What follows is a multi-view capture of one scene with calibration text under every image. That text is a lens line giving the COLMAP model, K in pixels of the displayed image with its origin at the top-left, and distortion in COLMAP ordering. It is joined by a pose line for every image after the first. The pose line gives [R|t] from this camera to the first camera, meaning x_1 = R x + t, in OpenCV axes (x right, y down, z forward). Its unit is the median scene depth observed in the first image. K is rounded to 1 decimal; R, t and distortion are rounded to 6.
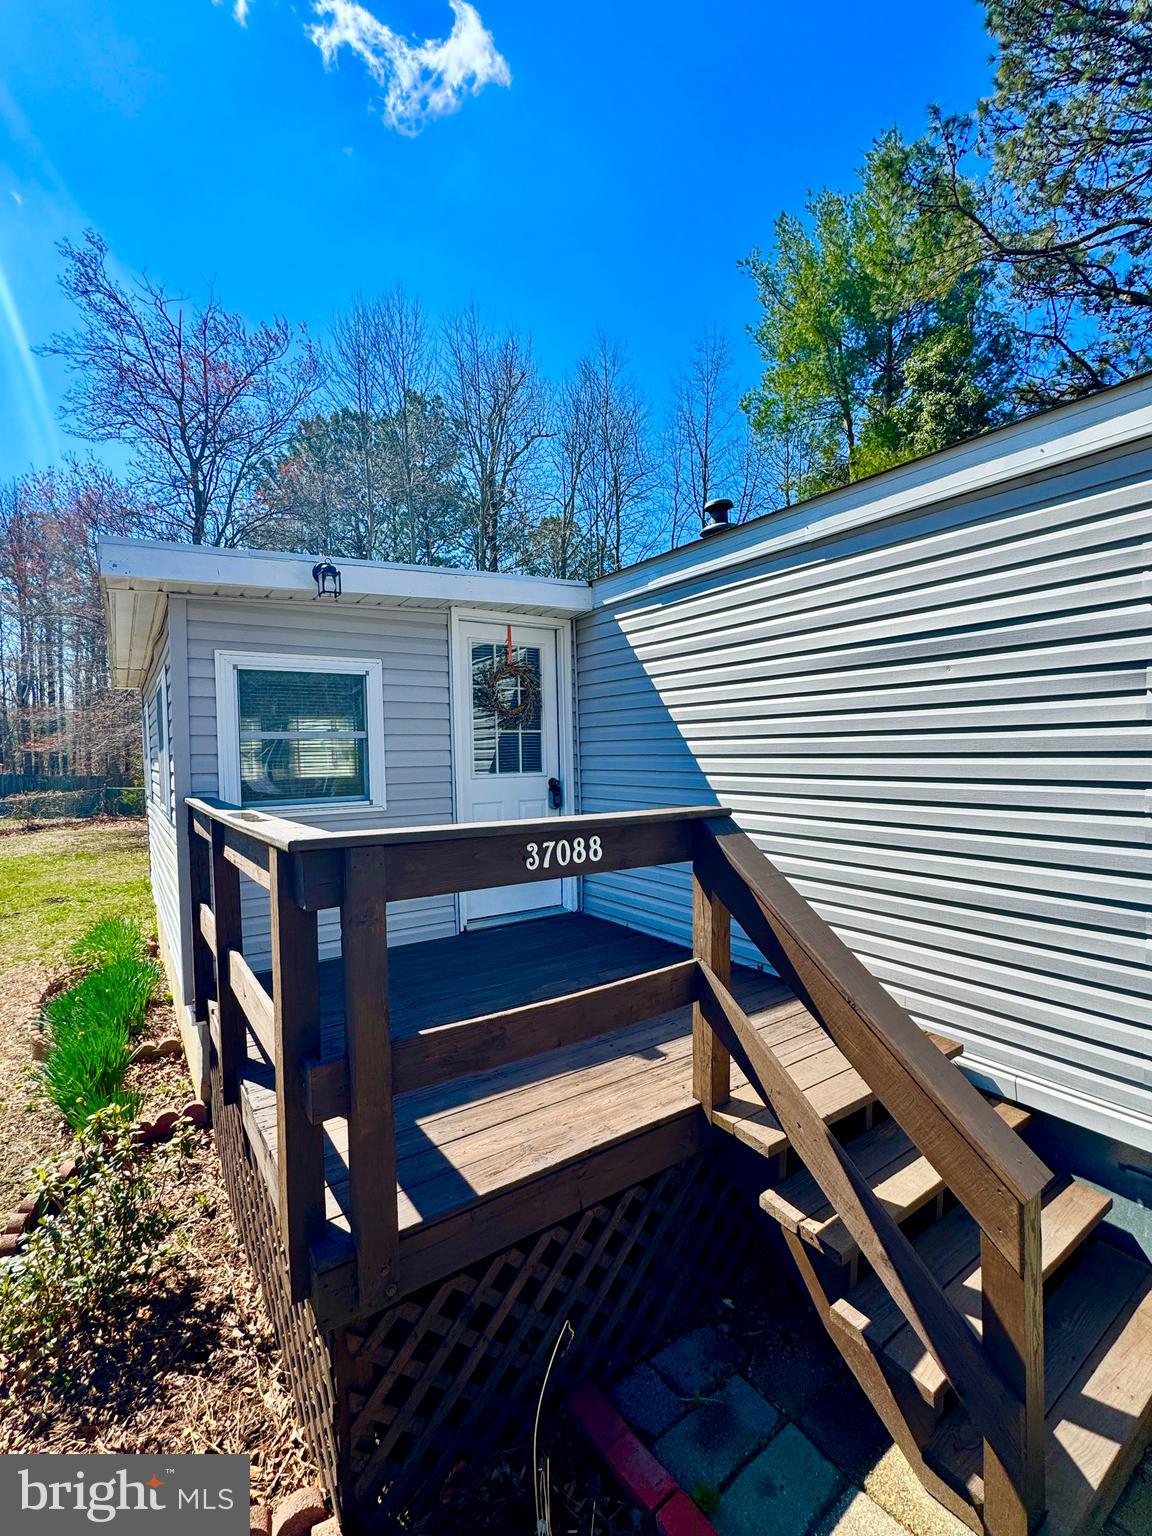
lens RADIAL K [[672.0, 0, 574.3], [0, 672.0, 767.6], [0, 0, 1]] dist [0.000182, -0.002490]
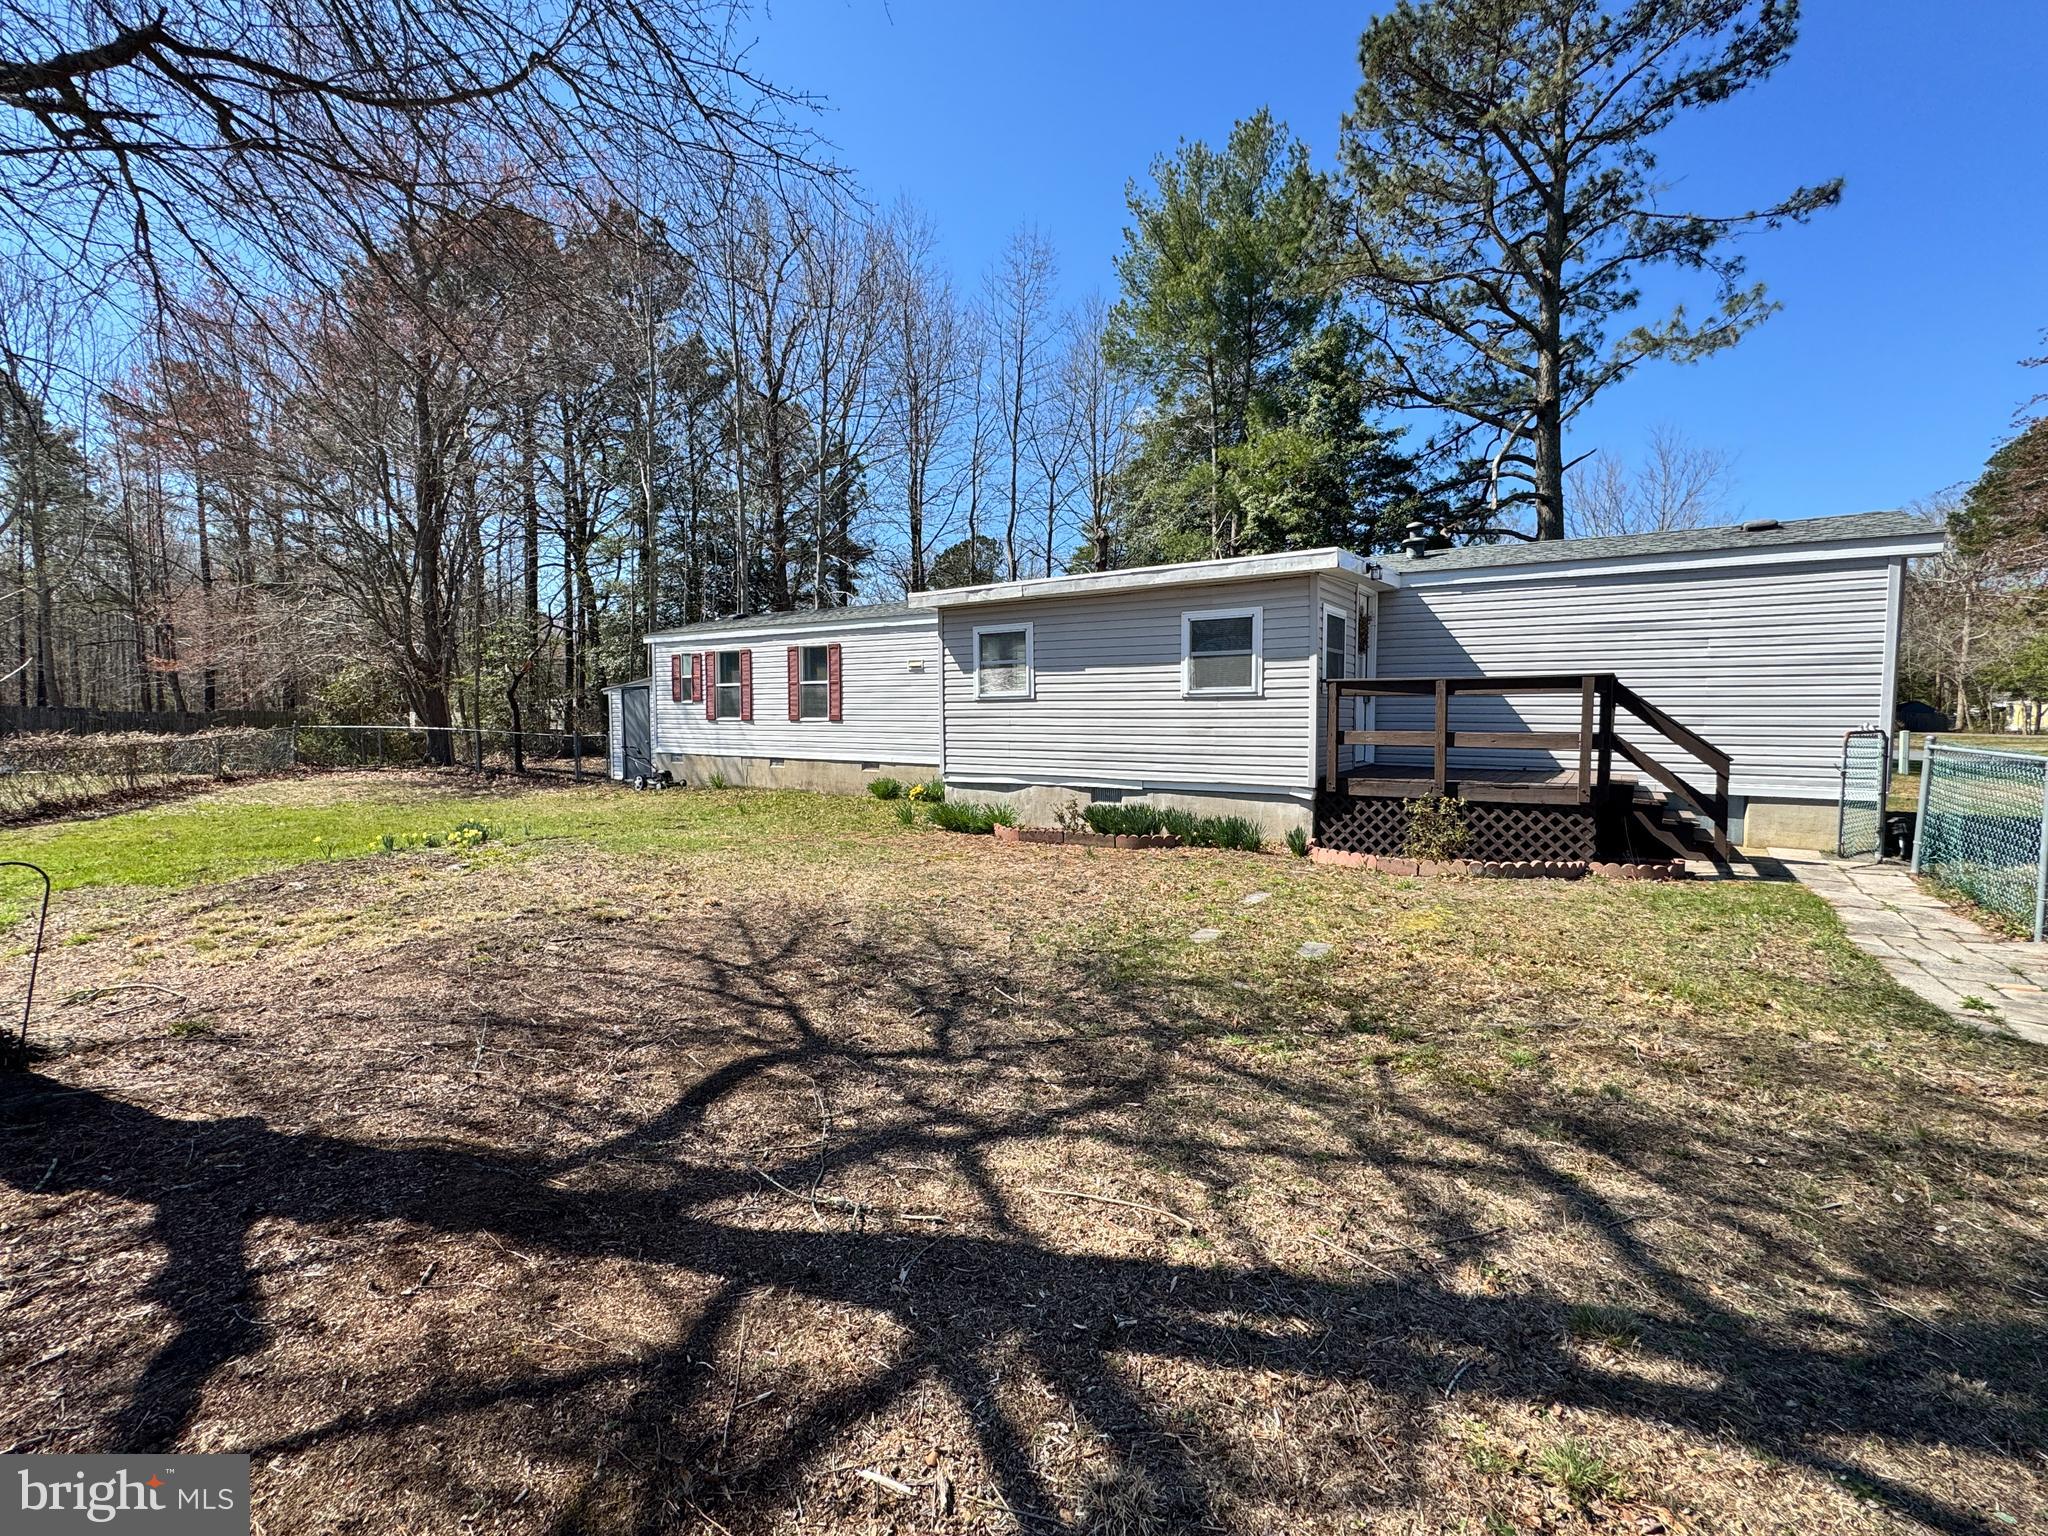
lens RADIAL K [[896.1, 0, 1022.5], [0, 896.1, 766.2], [0, 0, 1]] dist [0.000182, -0.002490]
pose [[0.925819, 0.001781, 0.377962, -0.851551], [-0.013930, 0.999470, 0.029412, 0.083920], [-0.377710, -0.032495, 0.925354, -0.389245]]
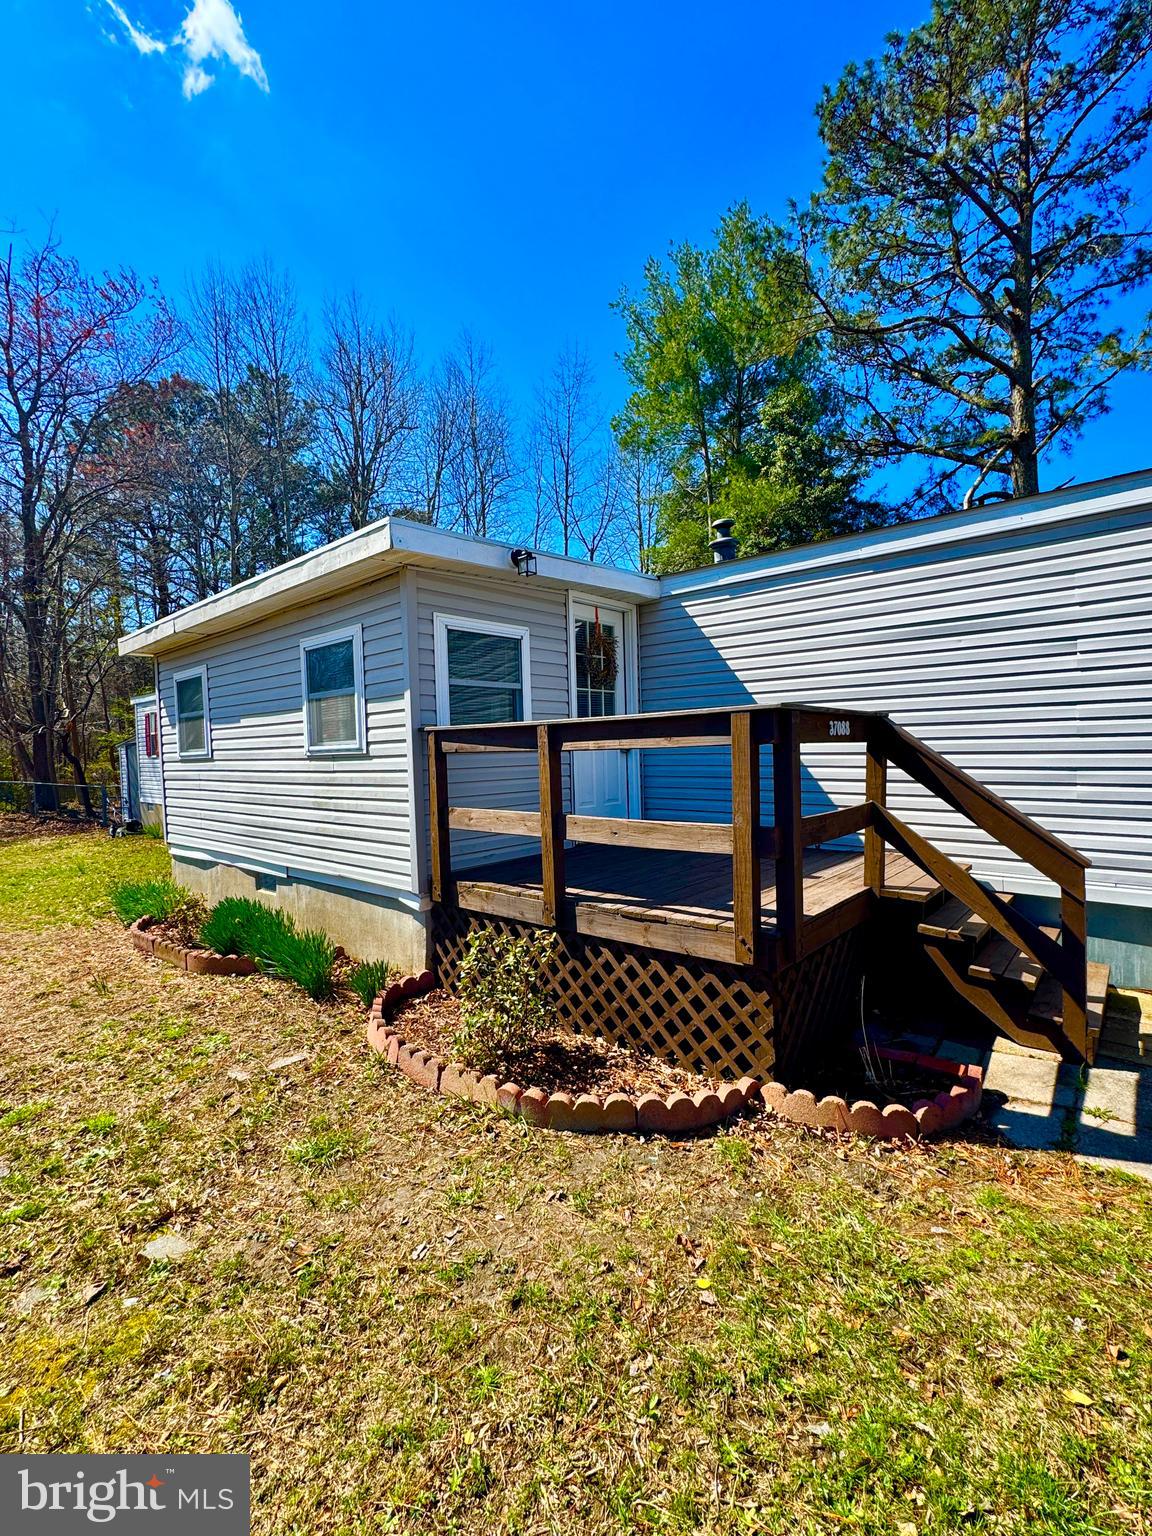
lens RADIAL K [[672.0, 0, 571.5], [0, 672.0, 765.7], [0, 0, 1]] dist [0.000182, -0.002490]
pose [[0.969383, -0.008914, 0.245390, -0.222328], [0.009151, 0.999958, 0.000175, 0.042829], [-0.245381, 0.002076, 0.969424, -0.107239]]
